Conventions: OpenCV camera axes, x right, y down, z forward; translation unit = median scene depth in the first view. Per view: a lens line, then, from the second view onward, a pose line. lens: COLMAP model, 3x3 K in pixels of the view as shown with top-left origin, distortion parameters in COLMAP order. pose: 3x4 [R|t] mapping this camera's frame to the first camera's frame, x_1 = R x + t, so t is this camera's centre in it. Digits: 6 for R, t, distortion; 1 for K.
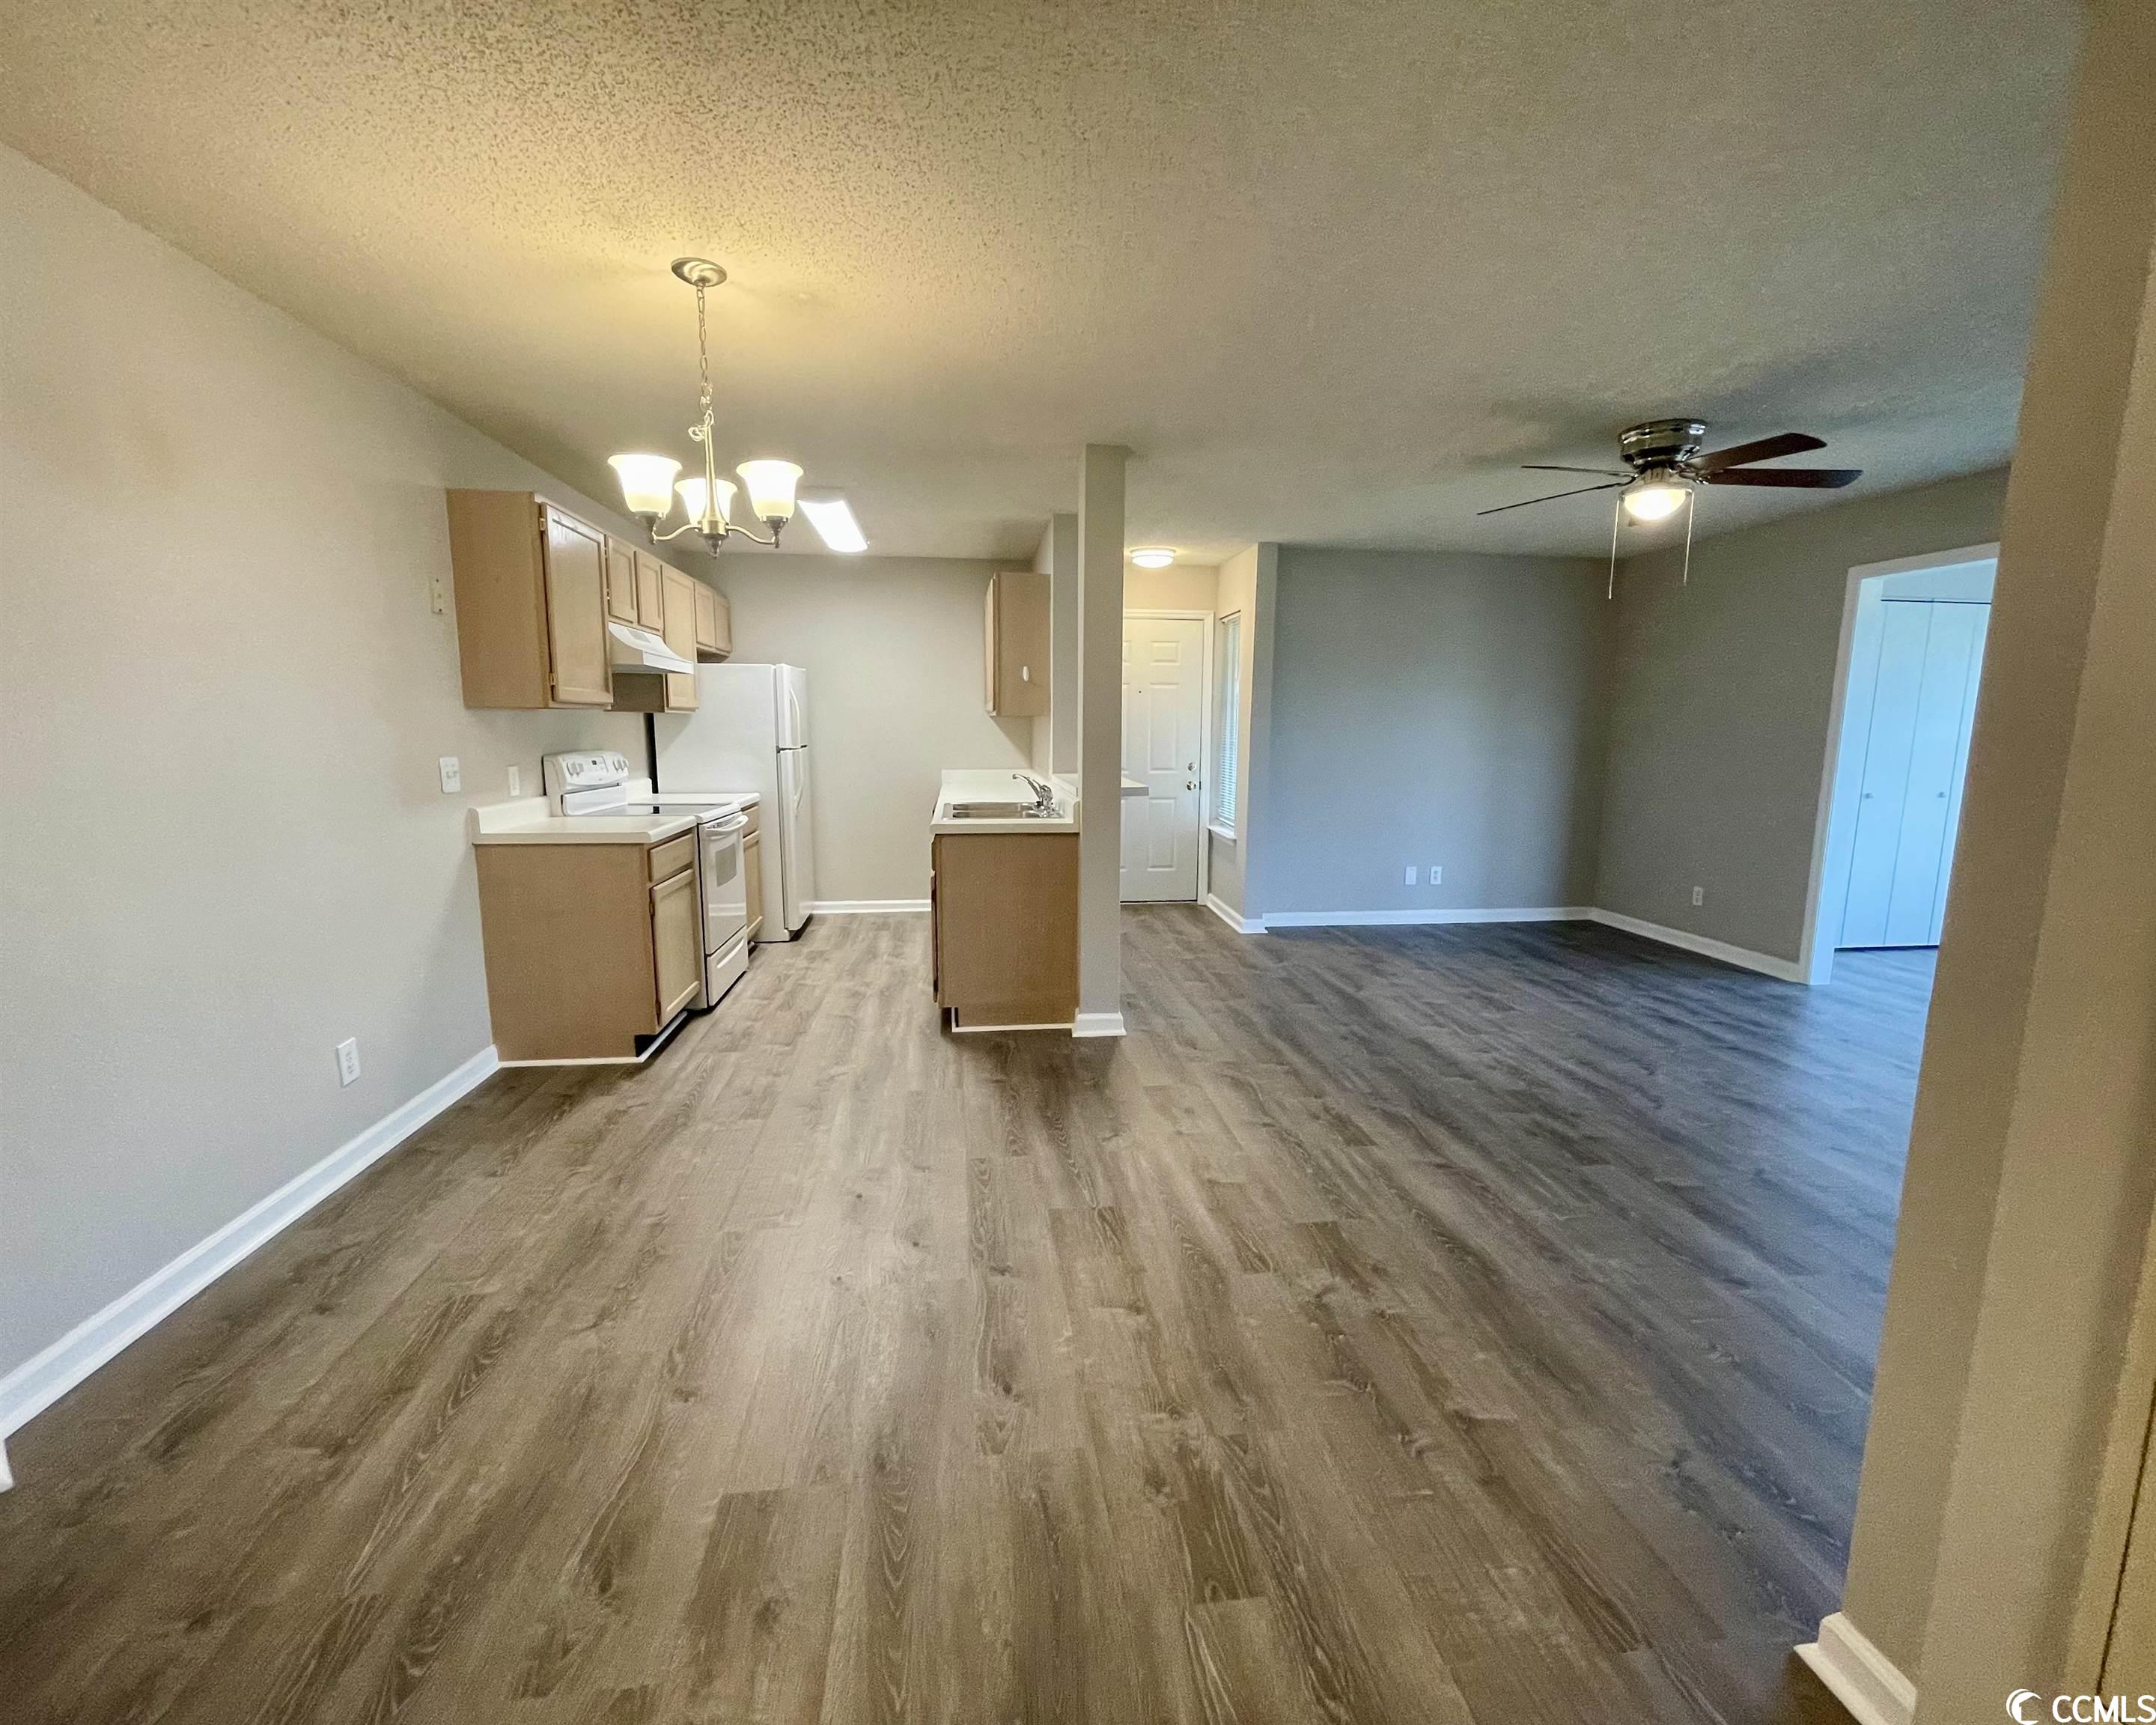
lens RADIAL K [[937.5, 0, 1071.7], [0, 937.5, 865.3], [0, 0, 1]] dist [-0.000919, -0.000356]
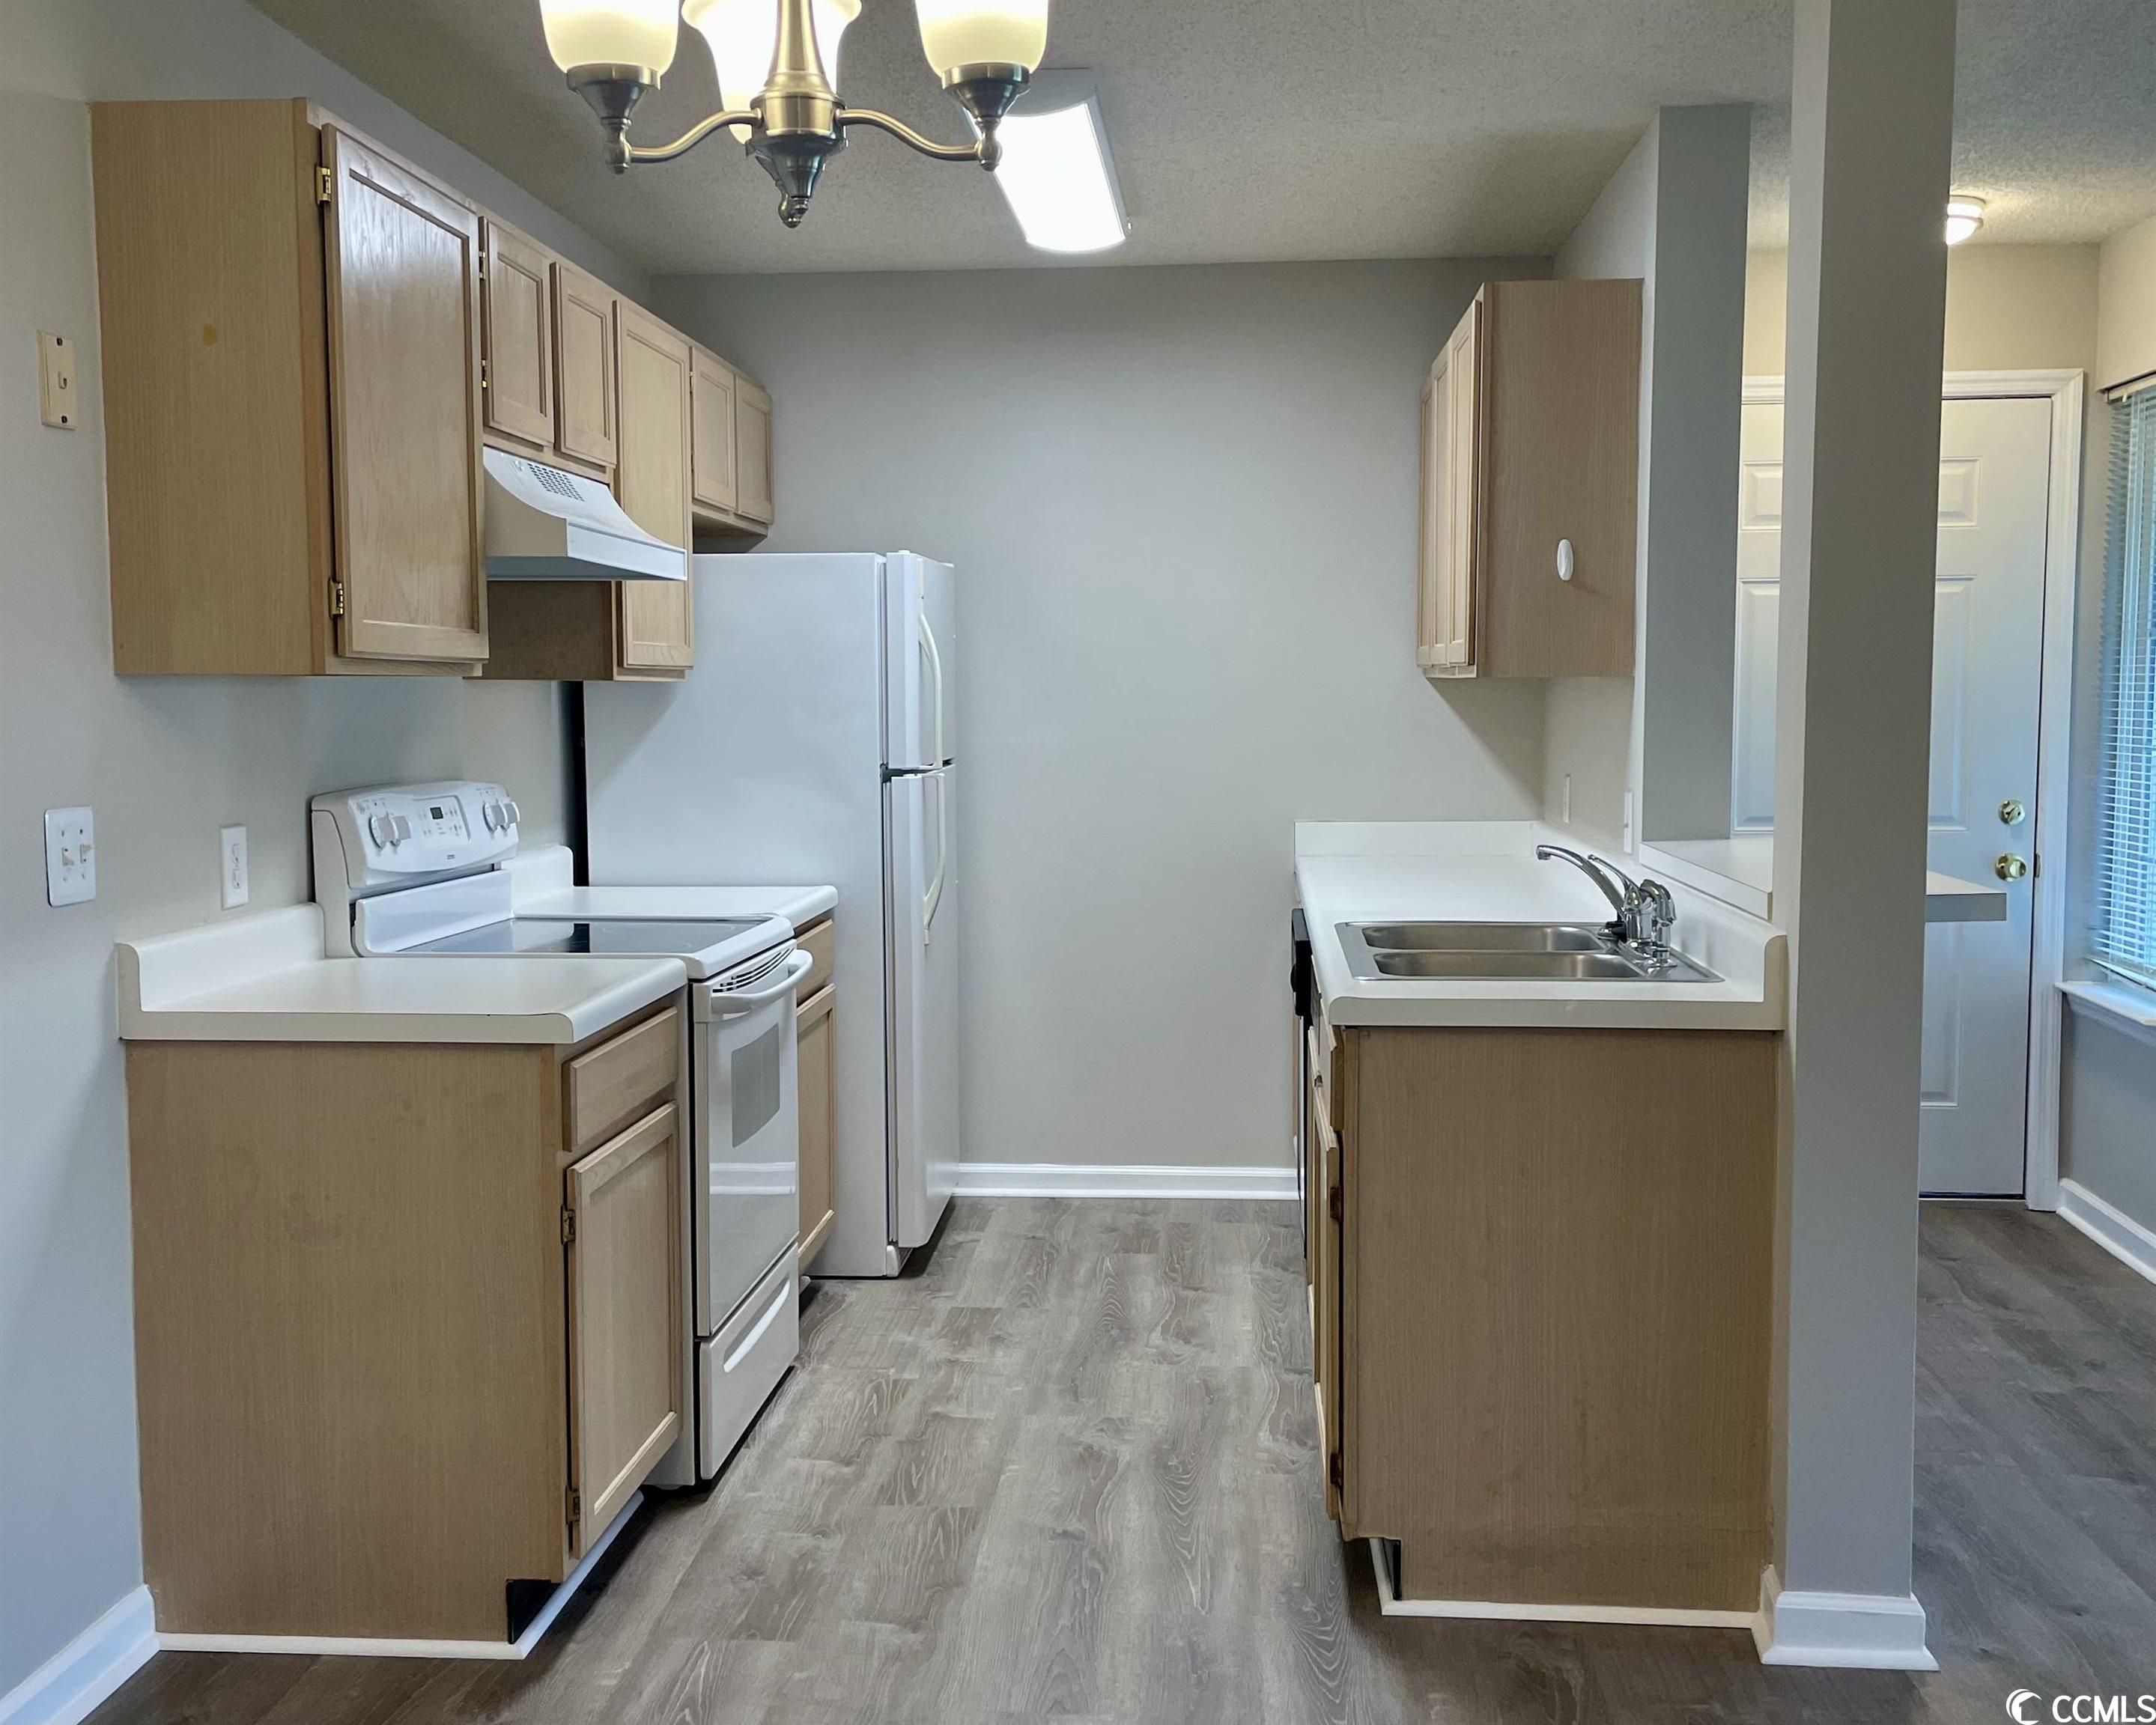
lens RADIAL K [[2243.6, 0, 1044.4], [0, 2243.6, 881.4], [0, 0, 1]] dist [0.054254, 0.000000]
pose [[0.978177, 0.008241, -0.207612, -0.076502], [-0.021463, 0.997875, -0.061513, -0.030857], [0.206664, 0.064627, 0.976275, 0.157413]]
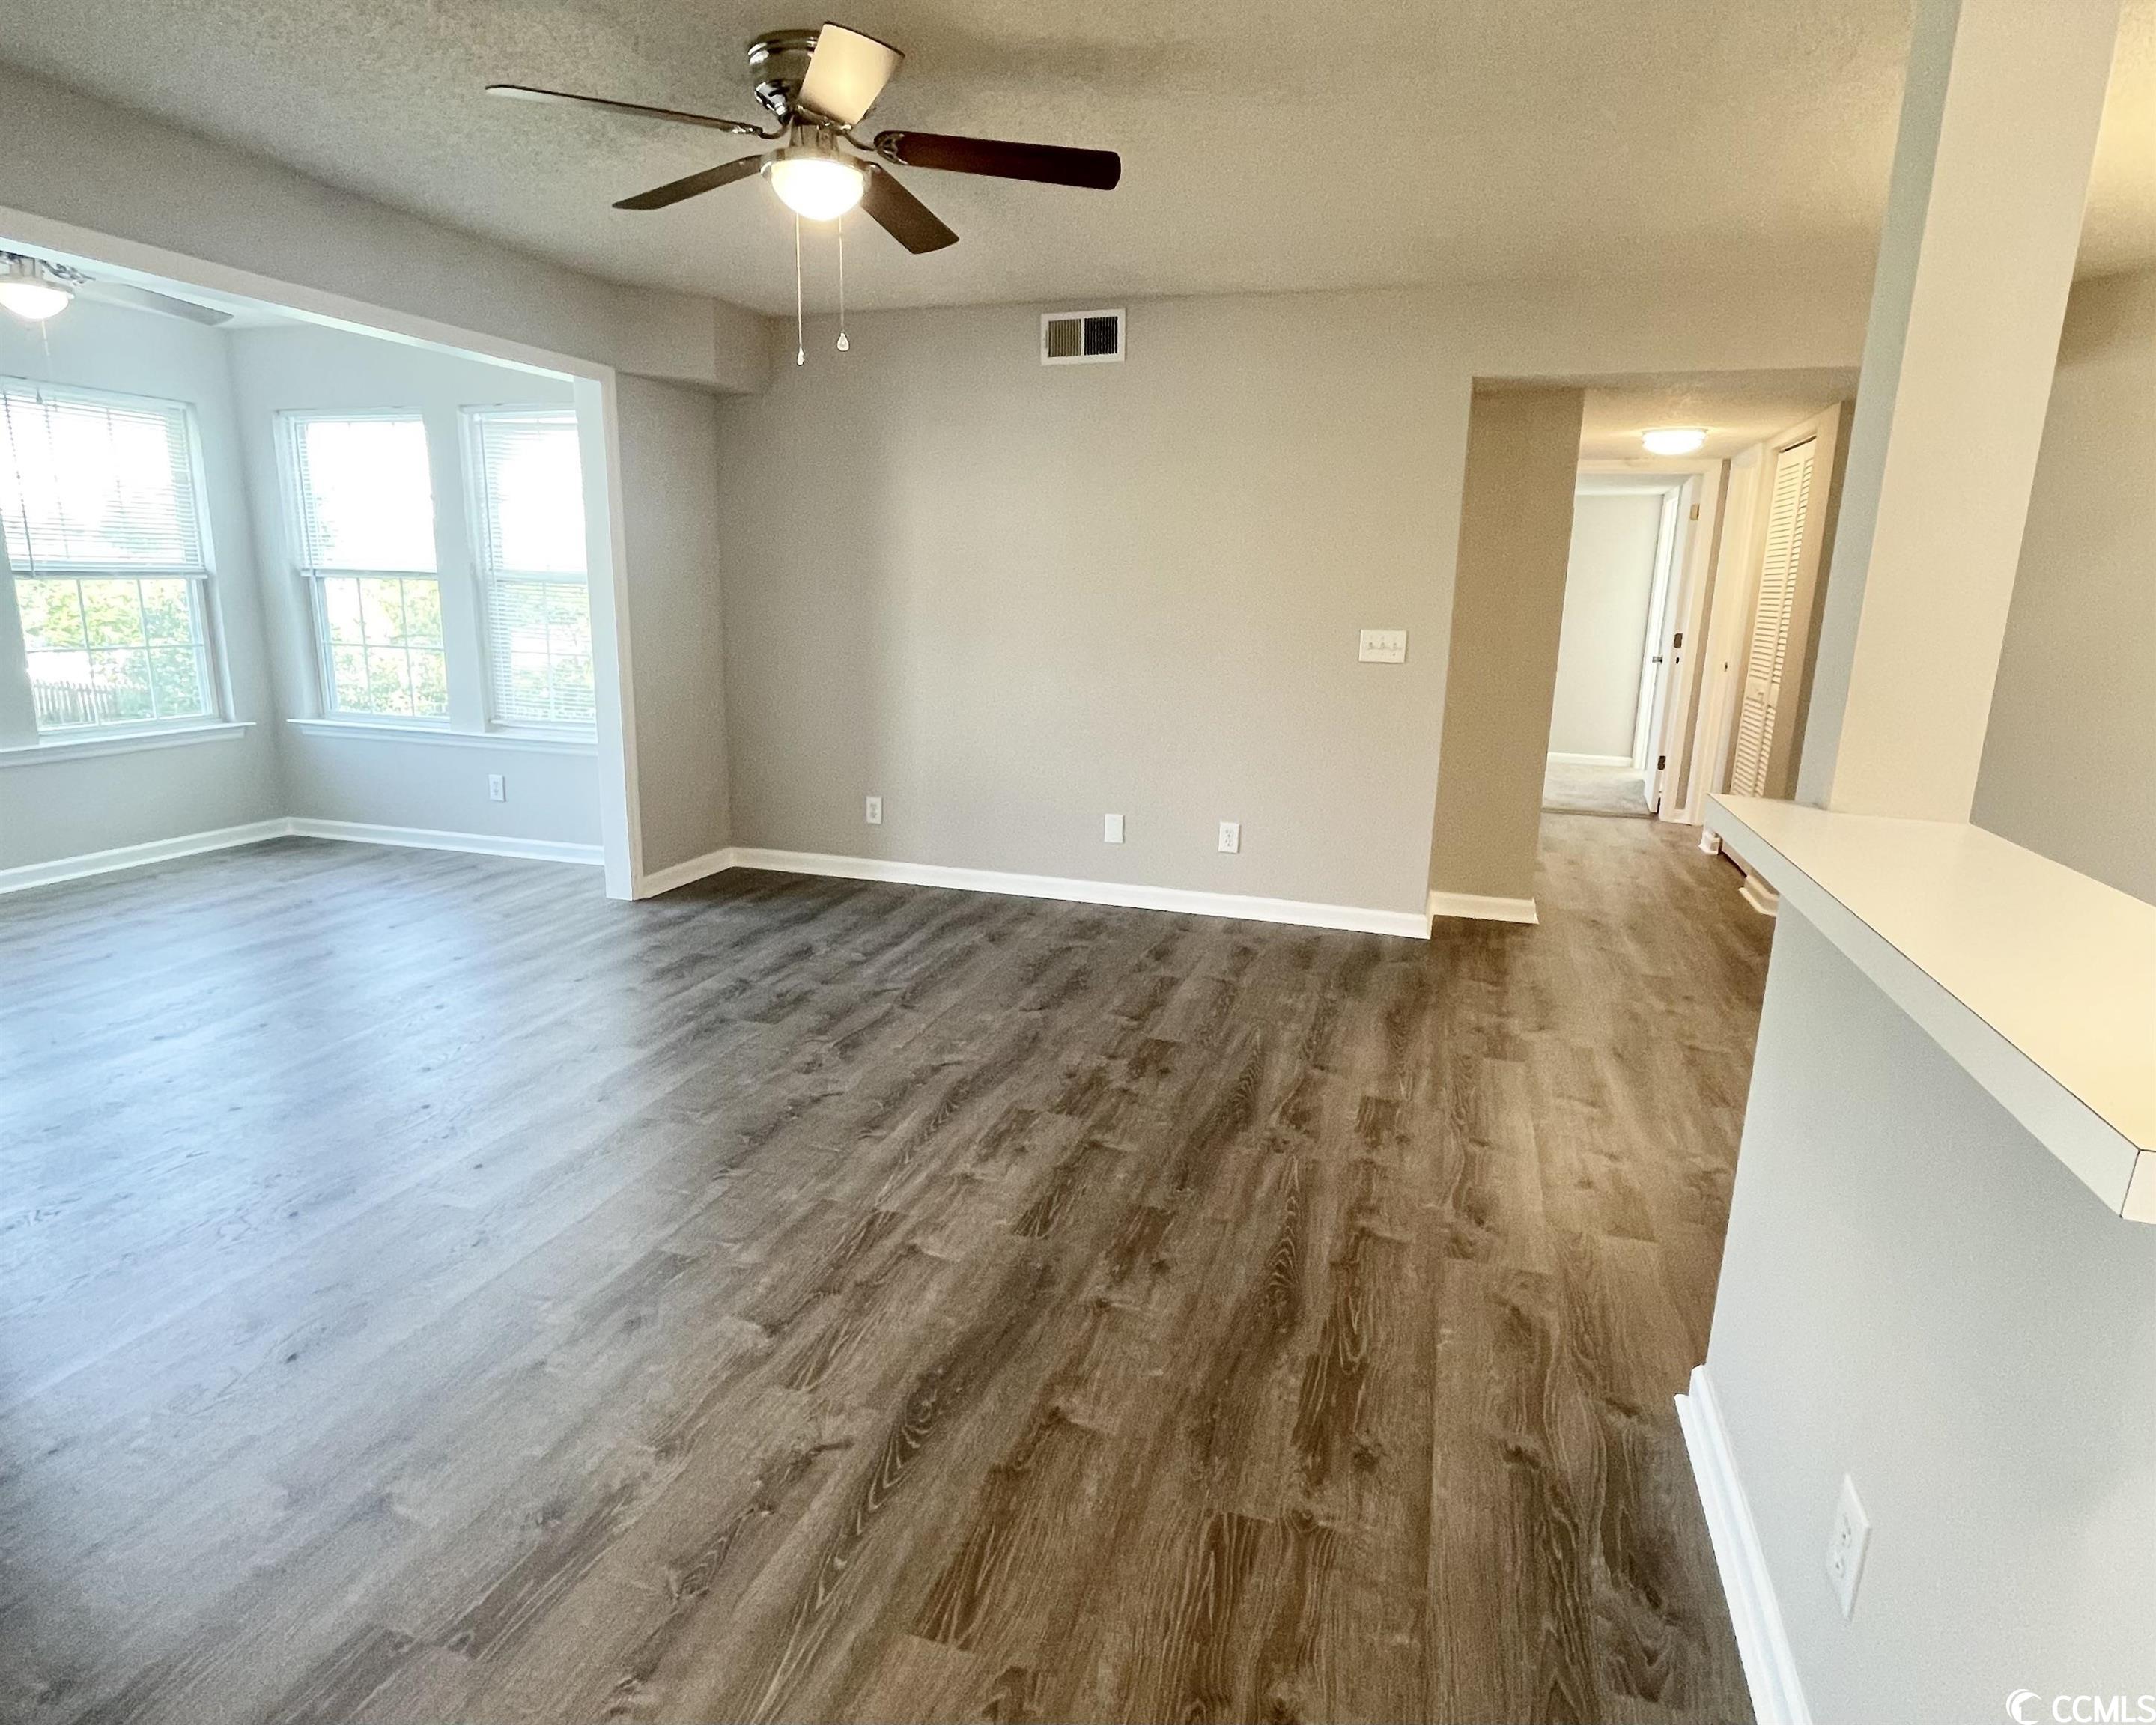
lens RADIAL K [[1193.6, 0, 1065.4], [0, 1193.6, 857.8], [0, 0, 1]] dist [-0.002099, -0.004190]
pose [[-0.903460, -0.121167, 0.411191, 0.107224], [0.036828, 0.933735, 0.356065, -0.213976], [-0.427087, 0.336834, -0.839130, 1.388080]]
